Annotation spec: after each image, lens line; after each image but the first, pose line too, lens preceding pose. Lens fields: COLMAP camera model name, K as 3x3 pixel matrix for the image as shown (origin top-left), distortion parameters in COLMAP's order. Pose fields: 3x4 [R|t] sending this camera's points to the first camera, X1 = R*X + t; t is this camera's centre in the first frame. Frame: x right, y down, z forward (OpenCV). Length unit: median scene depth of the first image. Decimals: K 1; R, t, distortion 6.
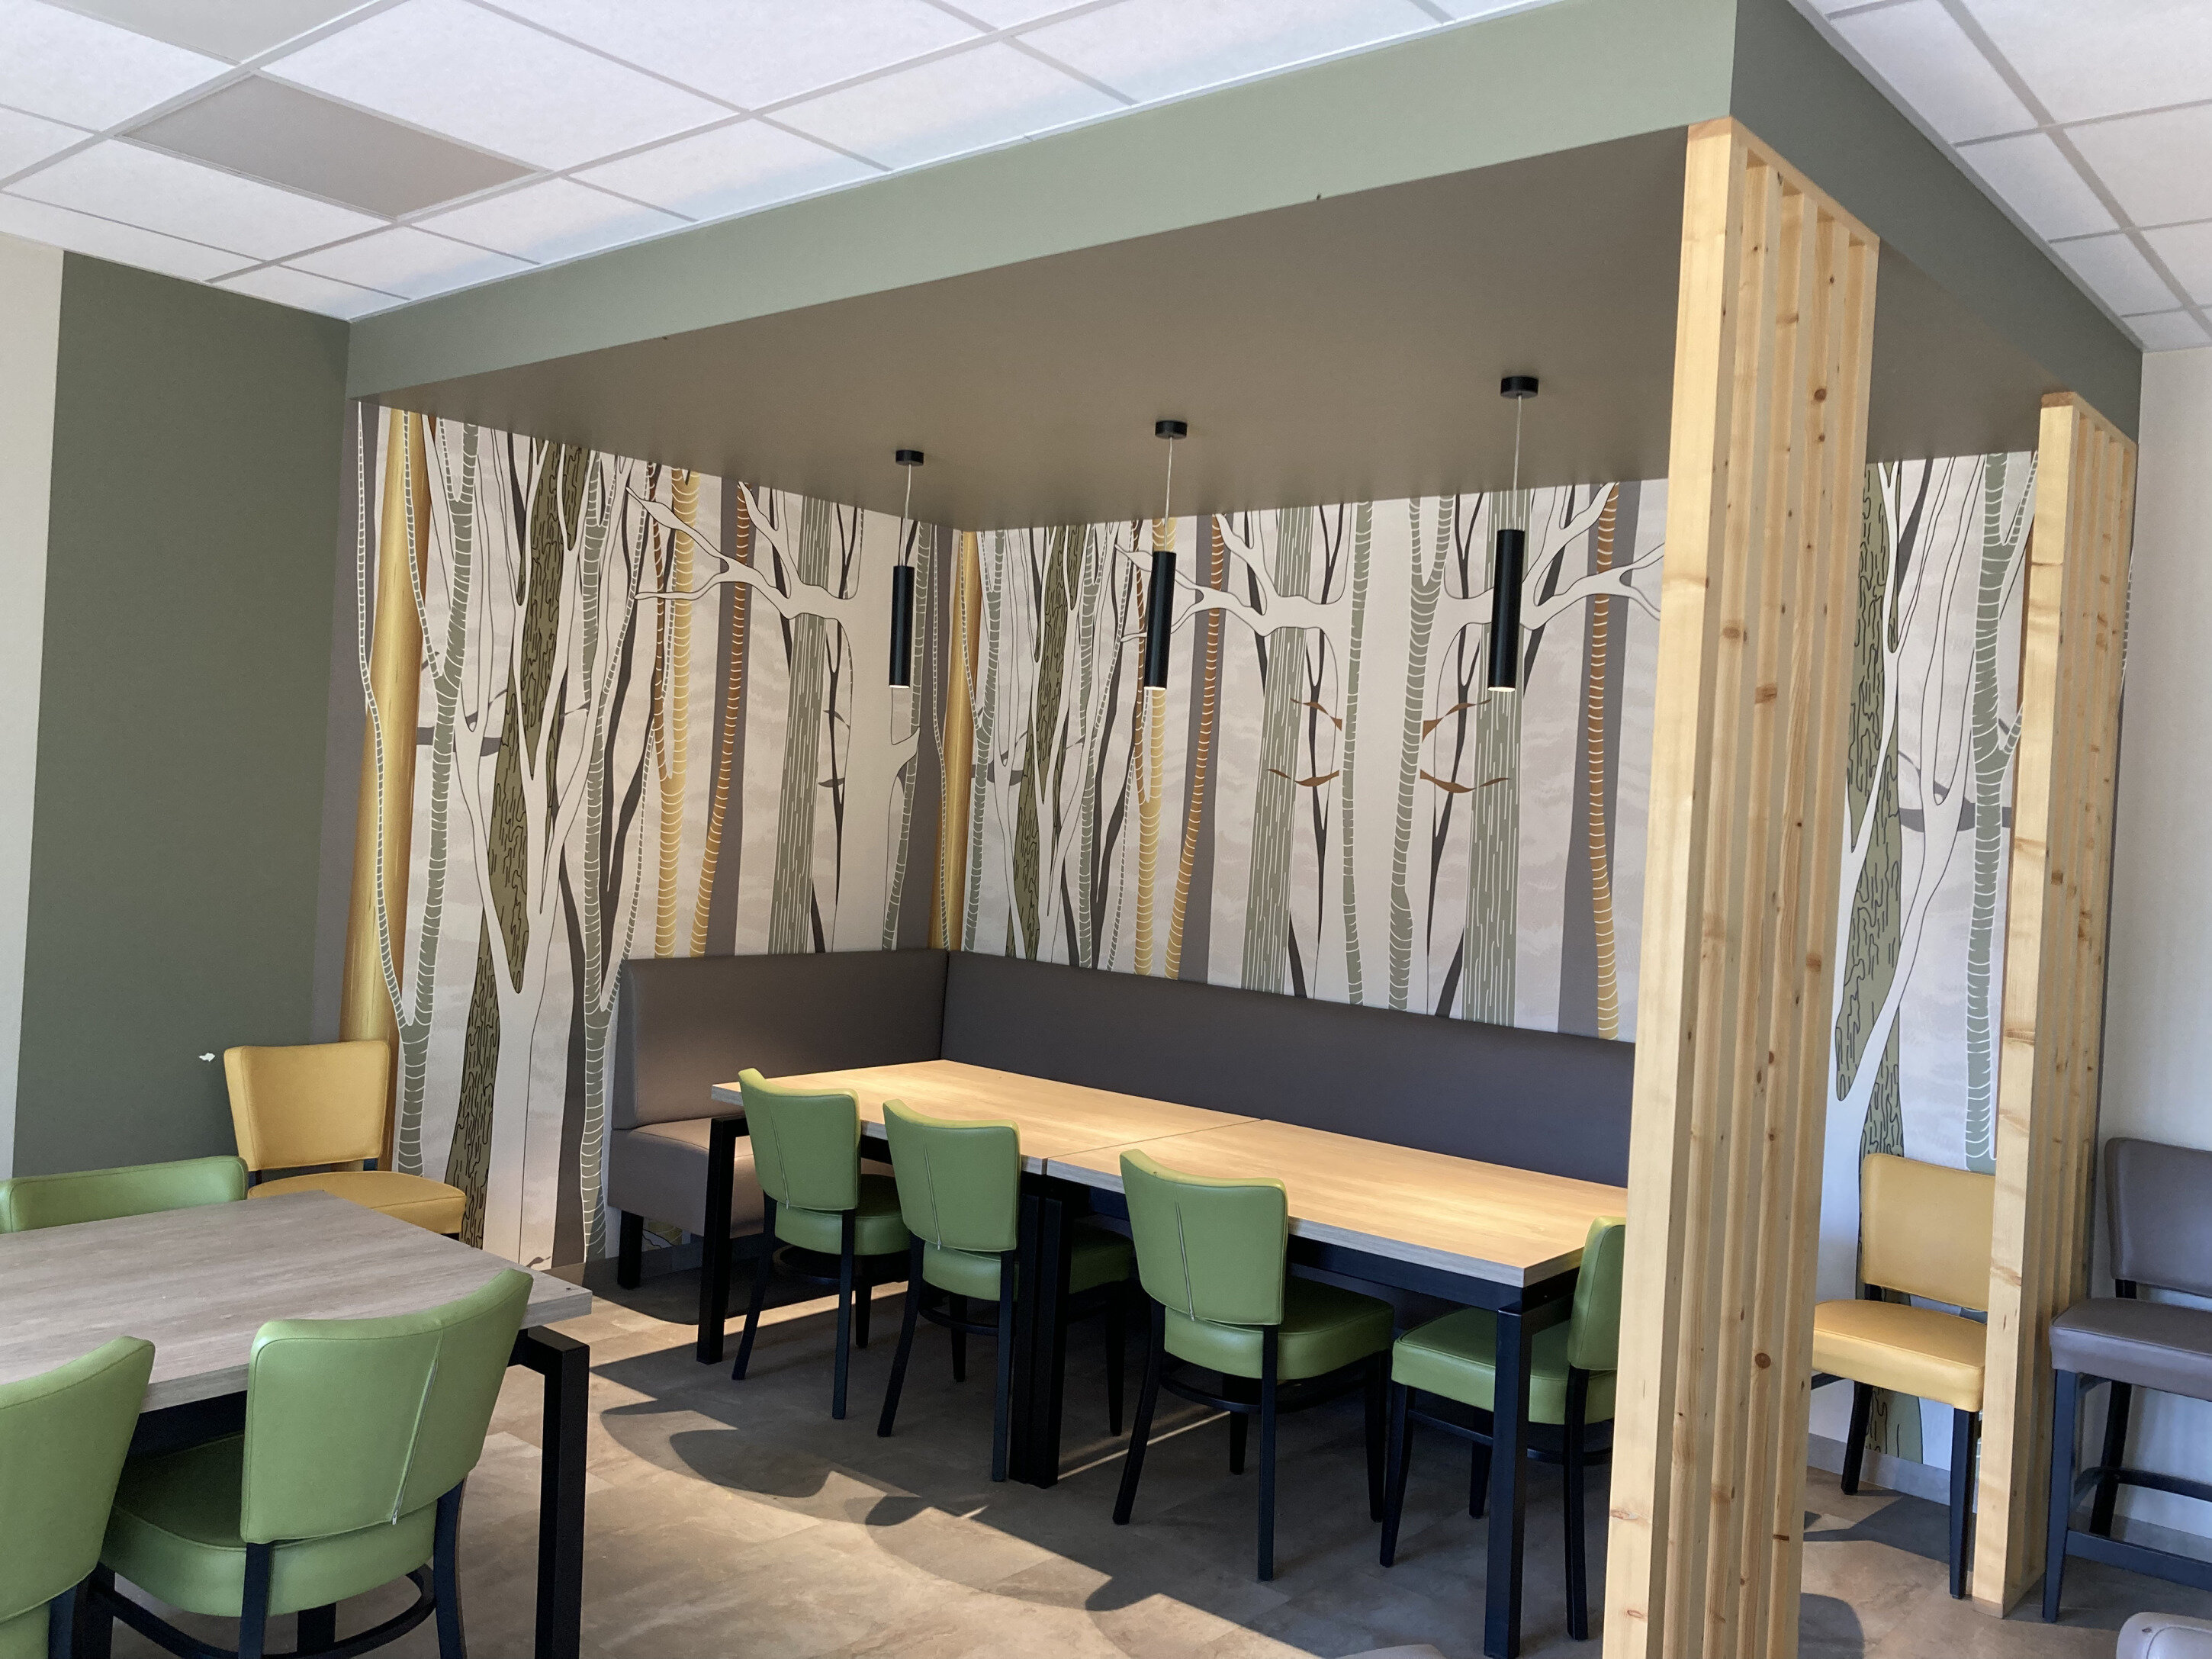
lens RADIAL K [[1801.5, 0, 1115.1], [0, 1801.5, 808.4], [0, 0, 1]] dist [0.015648, -0.014666]
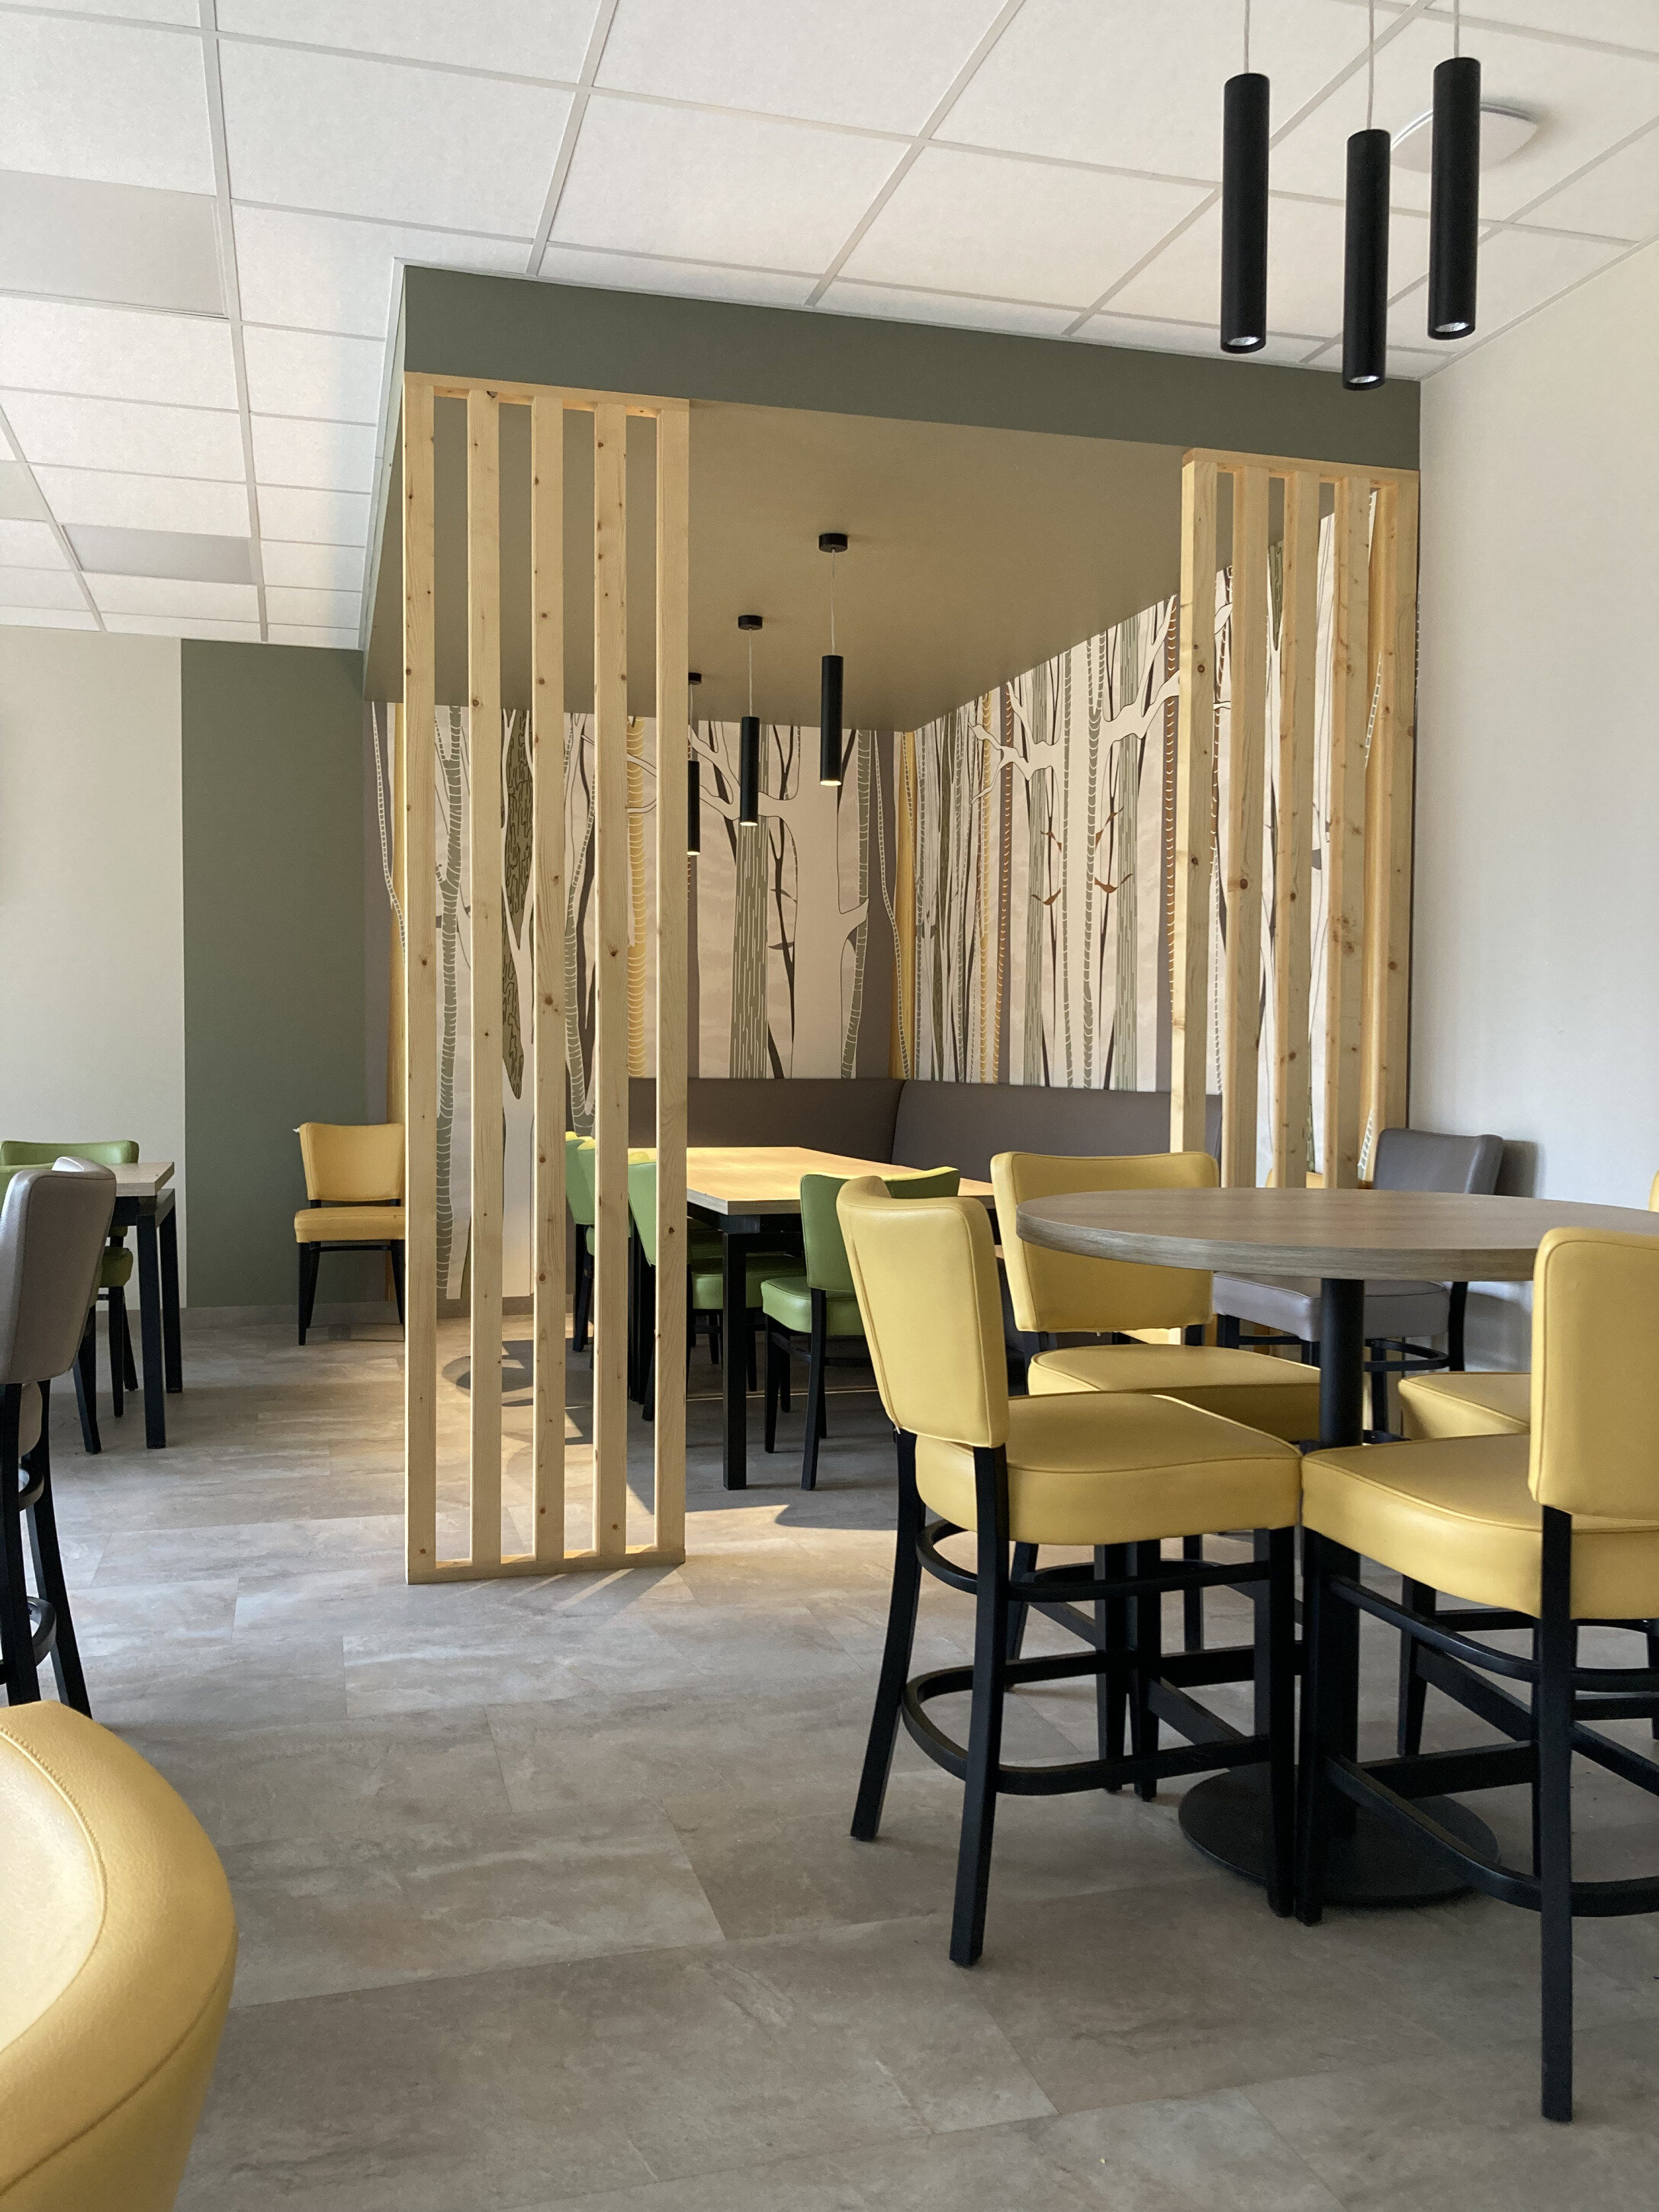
lens RADIAL K [[1801.5, 0, 823.1], [0, 1801.5, 1118.6], [0, 0, 1]] dist [0.015648, -0.014666]
pose [[0.827878, -0.031442, -0.560026, 0.668890], [0.038935, 0.999241, 0.001456, 0.124609], [0.559555, -0.023010, 0.828473, -0.048534]]
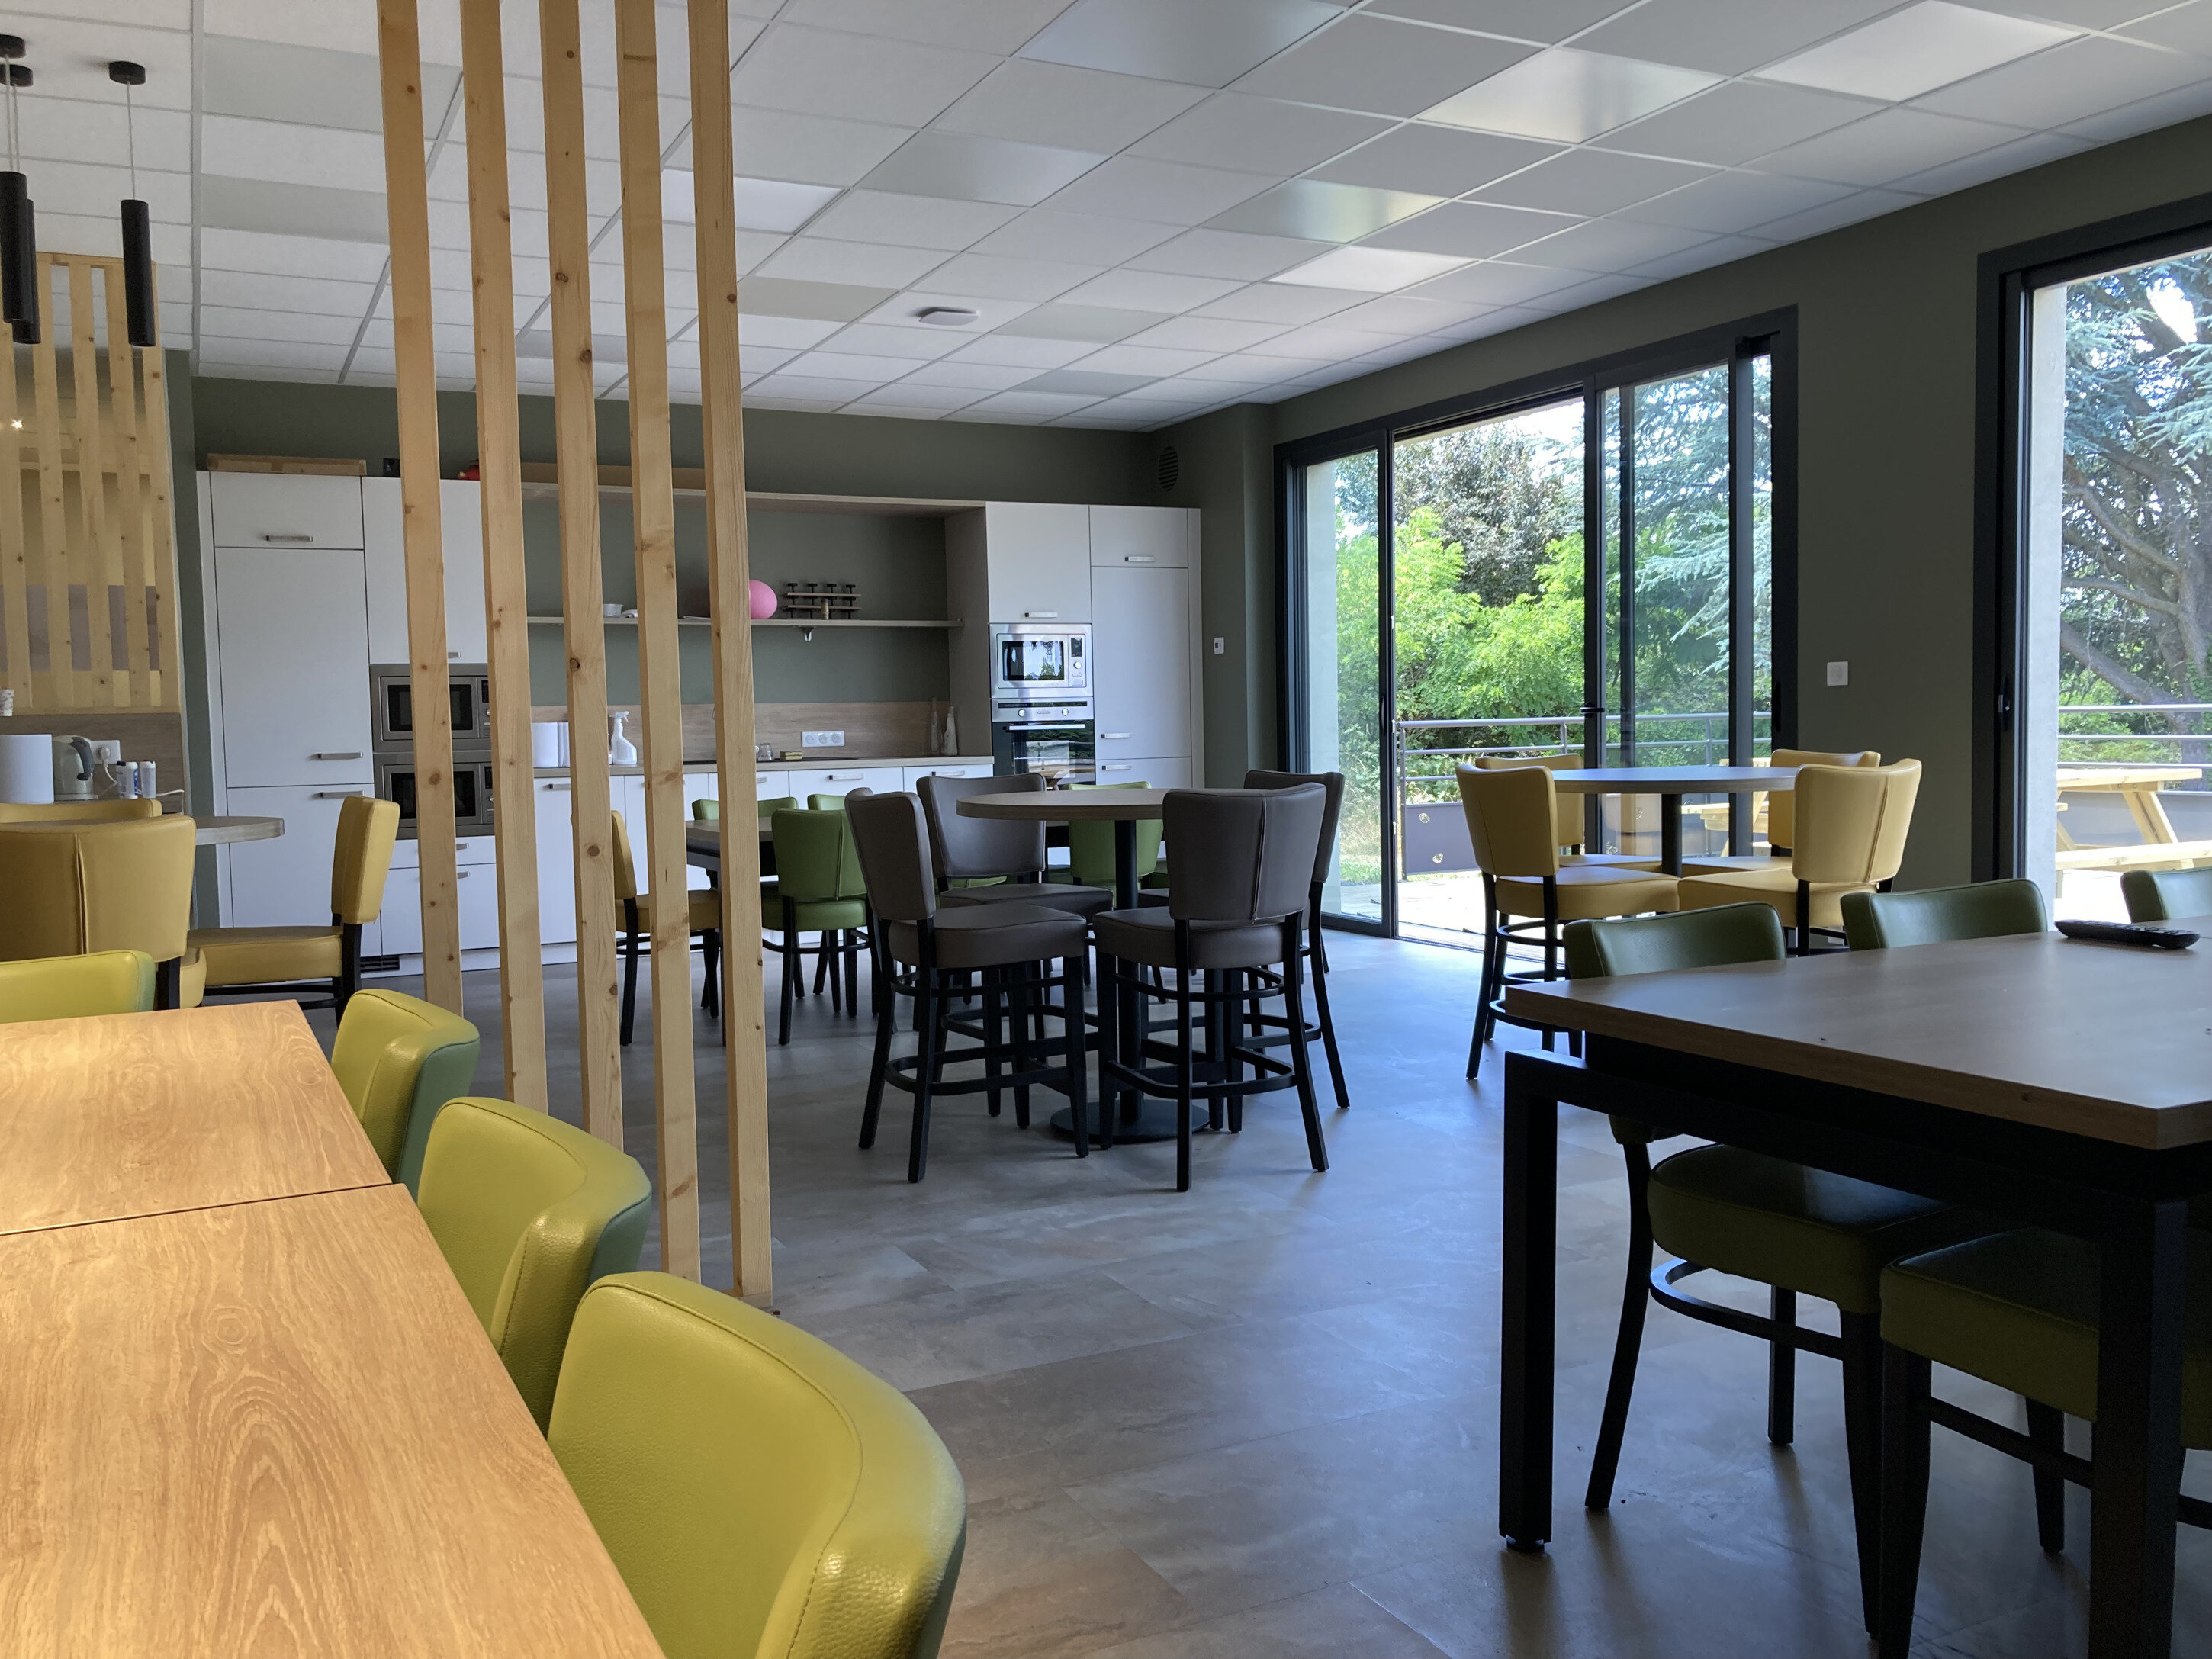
lens RADIAL K [[1801.5, 0, 1105.7], [0, 1801.5, 823.7], [0, 0, 1]] dist [0.015648, -0.014666]
pose [[-0.915561, -0.060757, 0.397563, -0.250256], [-0.029751, 0.996046, 0.083705, 0.071860], [-0.401077, 0.064809, -0.913749, 1.000222]]
